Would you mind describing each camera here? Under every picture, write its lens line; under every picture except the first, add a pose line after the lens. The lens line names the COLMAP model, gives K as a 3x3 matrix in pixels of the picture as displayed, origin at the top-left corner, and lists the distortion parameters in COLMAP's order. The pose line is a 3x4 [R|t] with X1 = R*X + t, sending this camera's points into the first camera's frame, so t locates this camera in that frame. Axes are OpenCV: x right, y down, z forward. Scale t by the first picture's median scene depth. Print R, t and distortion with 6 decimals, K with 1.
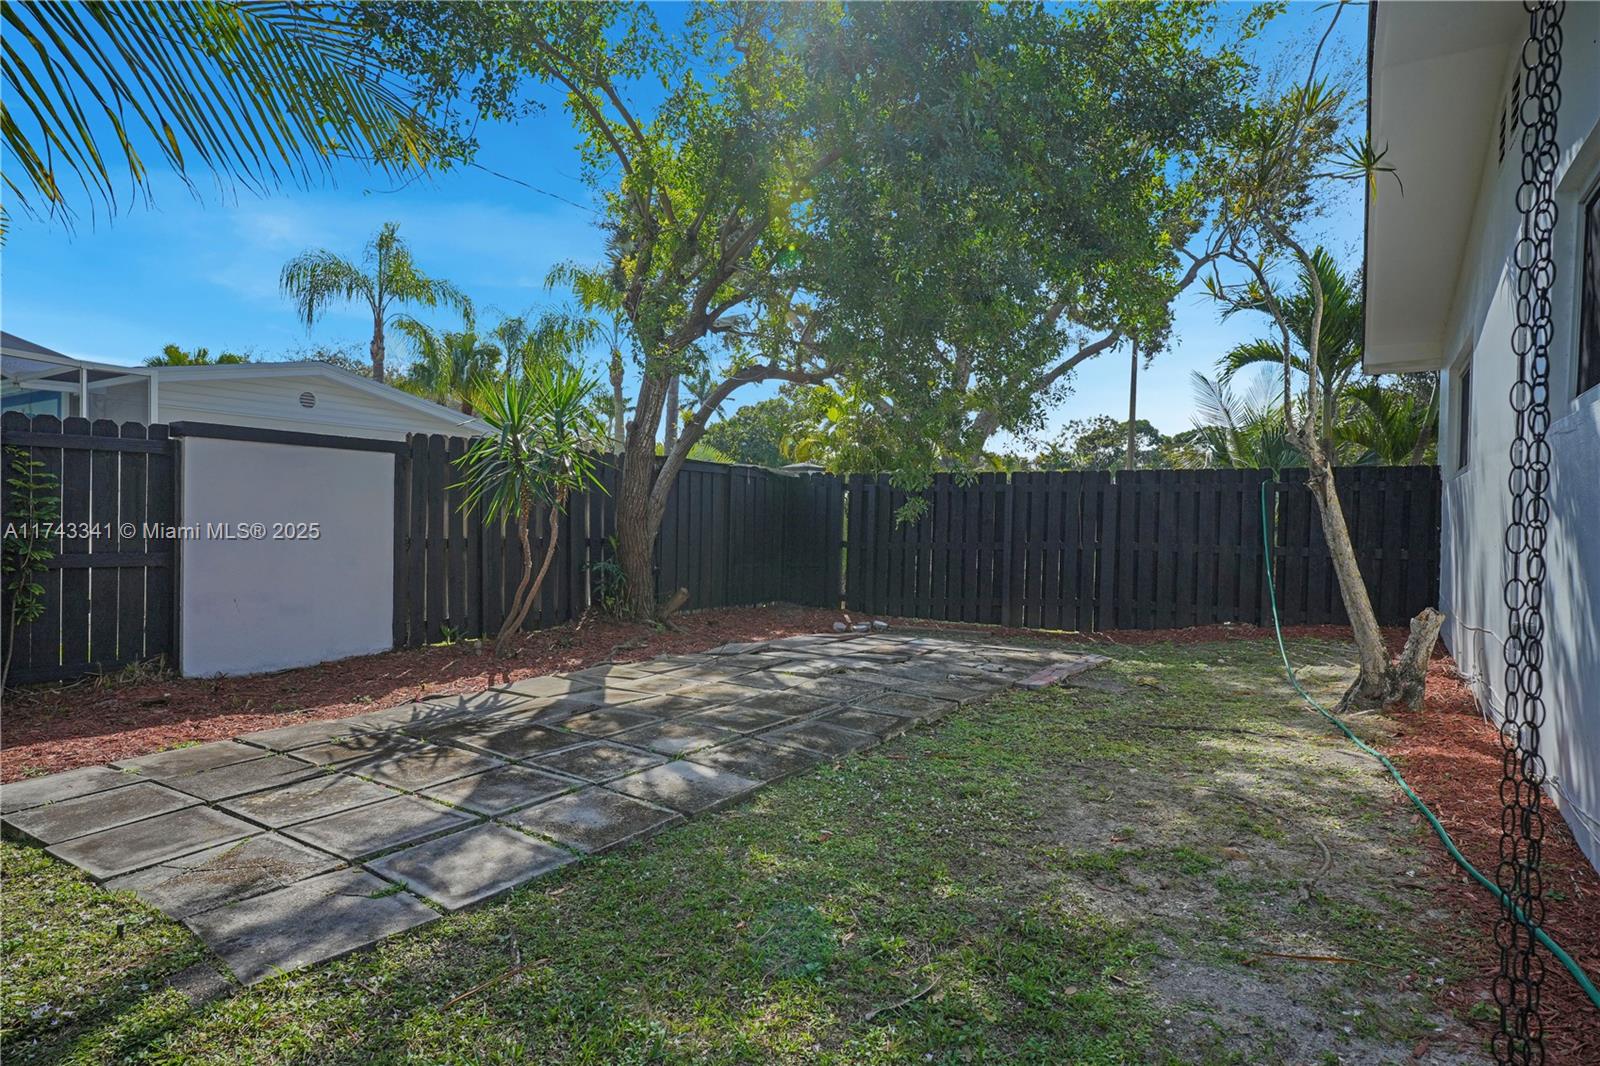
lens RADIAL K [[862.6, 0, 803.4], [0, 862.6, 534.4], [0, 0, 1]] dist [-0.008160, 0.000349]
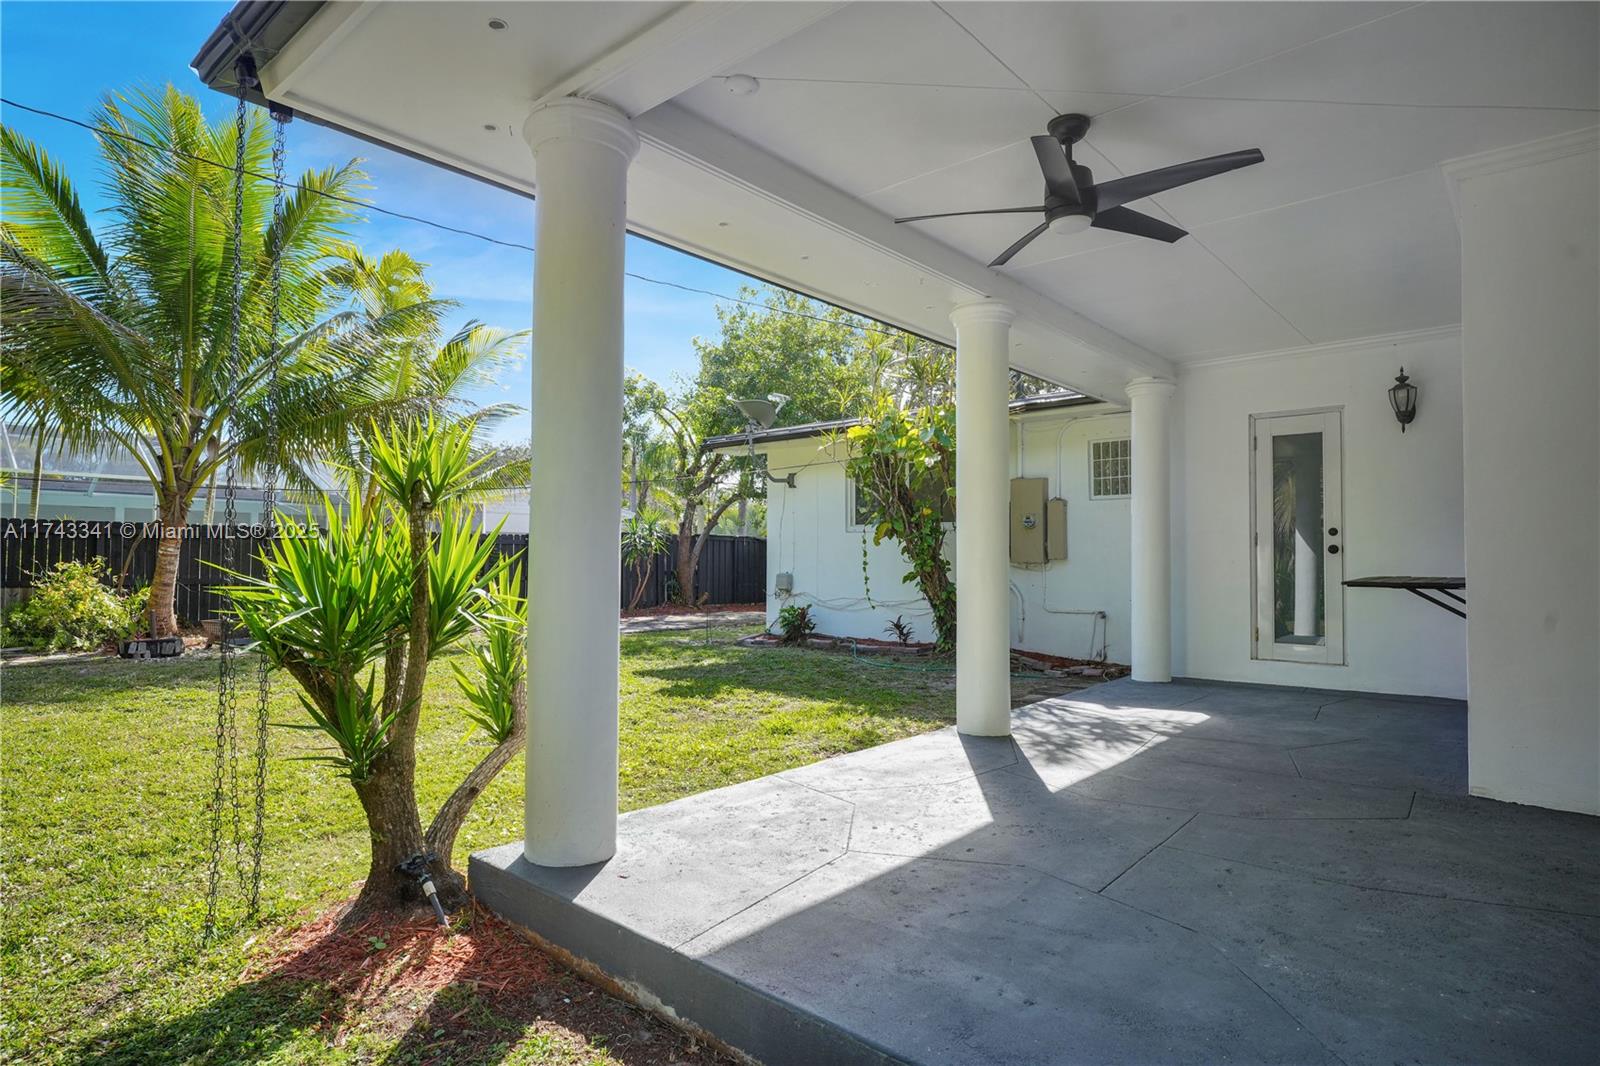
lens RADIAL K [[862.6, 0, 801.2], [0, 862.6, 535.3], [0, 0, 1]] dist [-0.008160, 0.000349]
pose [[0.990181, -0.015677, -0.138911, 0.445953], [0.010303, 0.999174, -0.039320, 0.003478], [0.139413, 0.037503, 0.989524, -1.283844]]
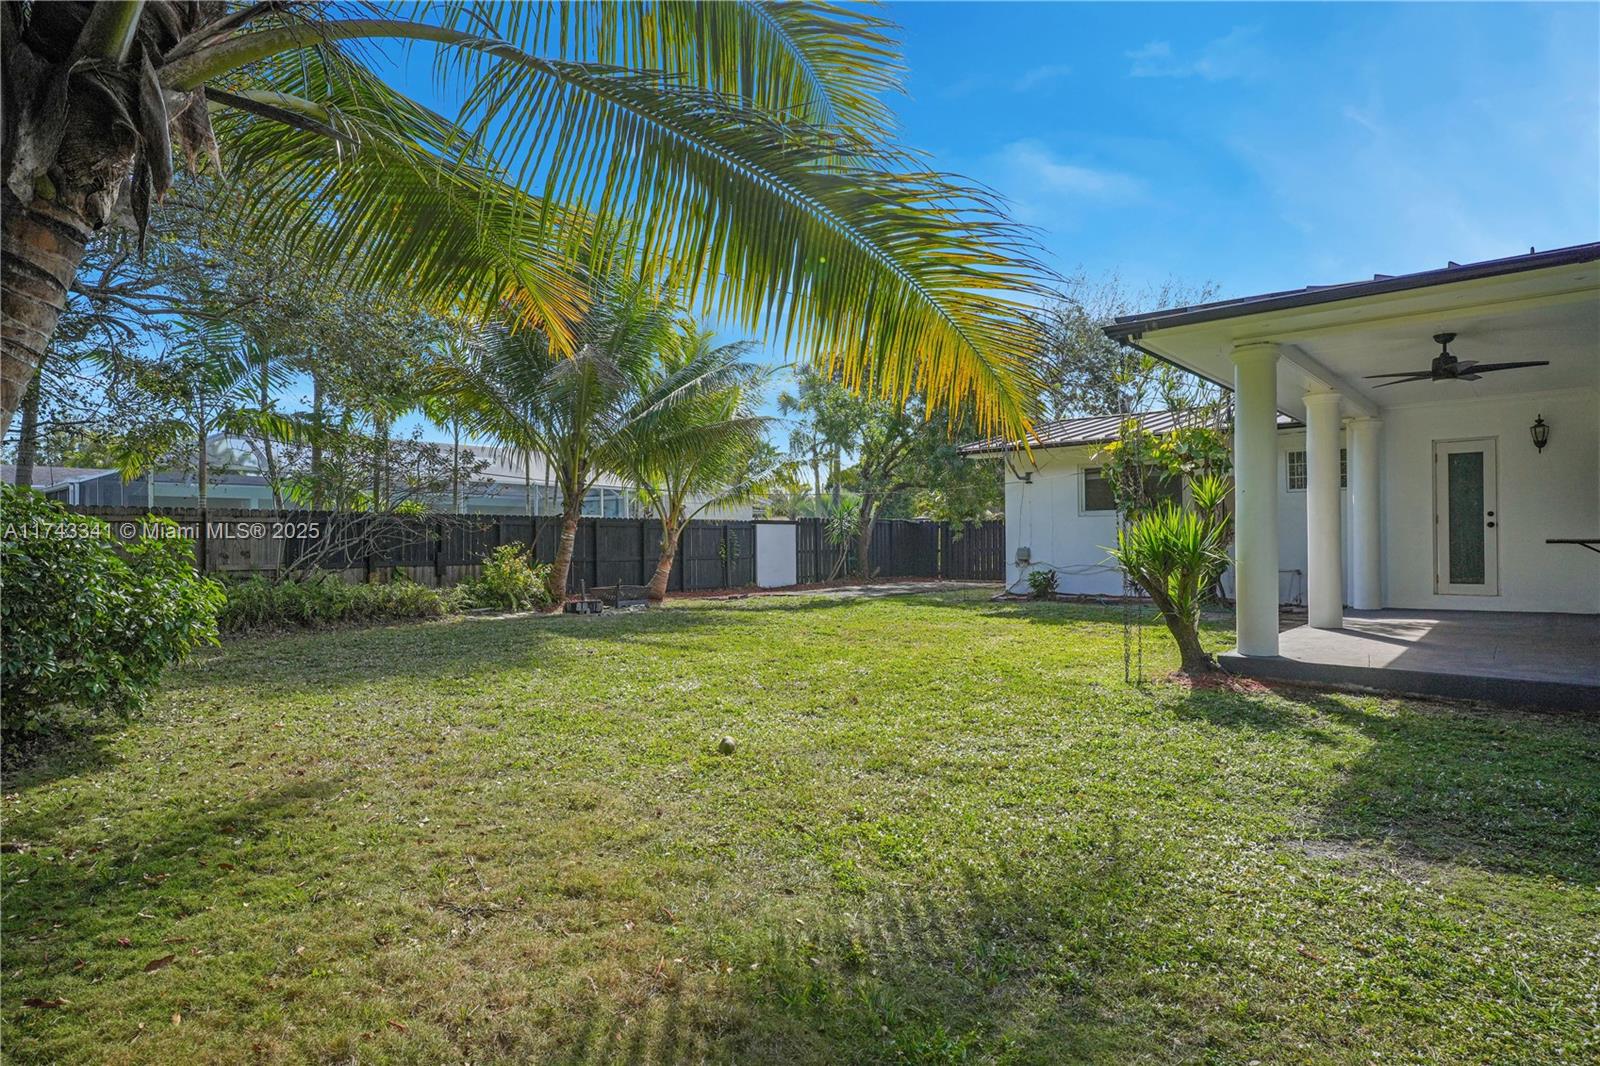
lens RADIAL K [[862.6, 0, 797.4], [0, 862.6, 536.2], [0, 0, 1]] dist [-0.008160, 0.000349]
pose [[0.989467, -0.024262, -0.142713, -0.000859], [0.022002, 0.999607, -0.017396, 0.006636], [0.143078, 0.014073, 0.989611, -1.821134]]
